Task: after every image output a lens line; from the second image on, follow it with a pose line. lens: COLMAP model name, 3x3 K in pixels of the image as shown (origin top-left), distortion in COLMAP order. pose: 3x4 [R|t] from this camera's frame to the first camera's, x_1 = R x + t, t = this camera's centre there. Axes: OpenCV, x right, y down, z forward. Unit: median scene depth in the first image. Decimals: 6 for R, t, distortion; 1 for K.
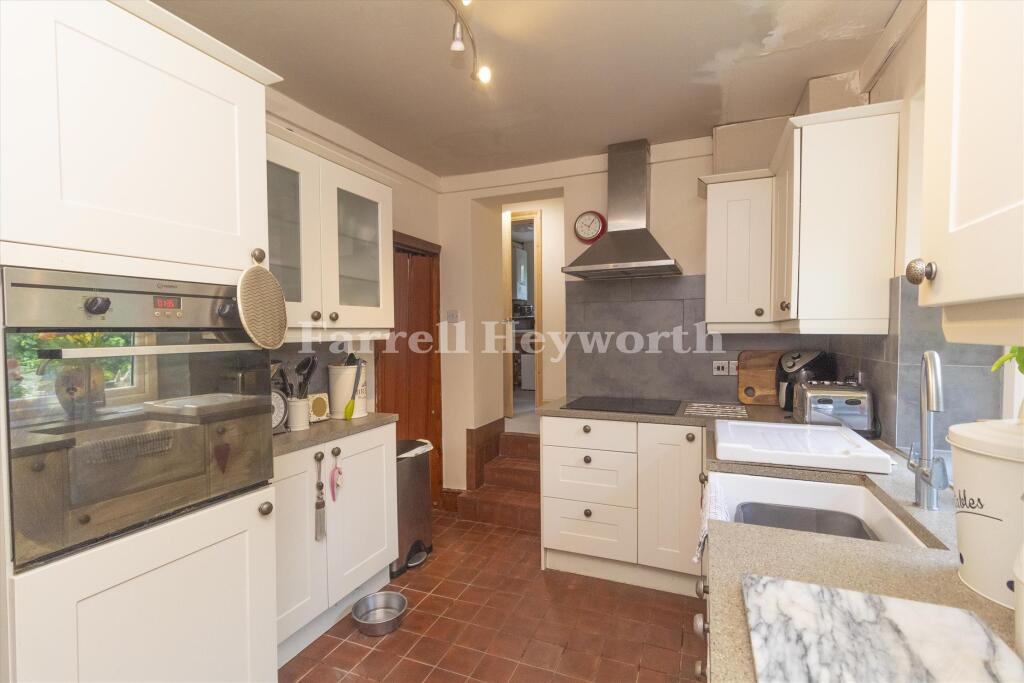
lens RADIAL K [[482.8, 0, 509.3], [0, 482.8, 347.3], [0, 0, 1]] dist [-0.000640, 0.000117]
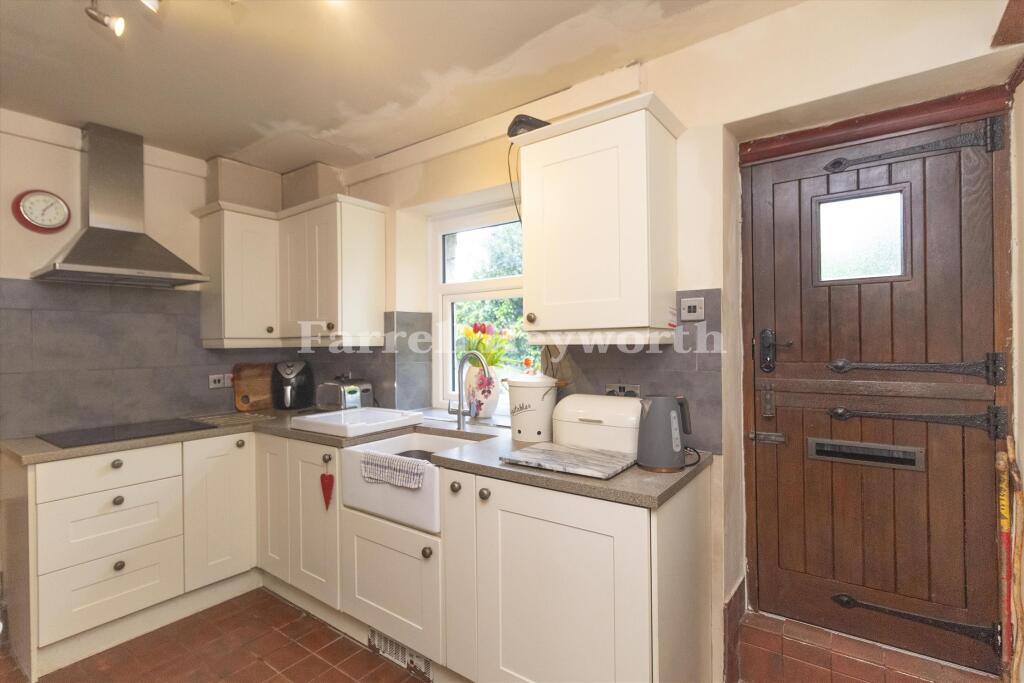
lens RADIAL K [[482.8, 0, 509.3], [0, 482.8, 347.3], [0, 0, 1]] dist [-0.000640, 0.000117]
pose [[0.234187, -0.006031, 0.972173, -0.484451], [0.044243, 0.999011, -0.004460, 0.002472], [-0.971184, 0.044056, 0.234223, 0.141470]]
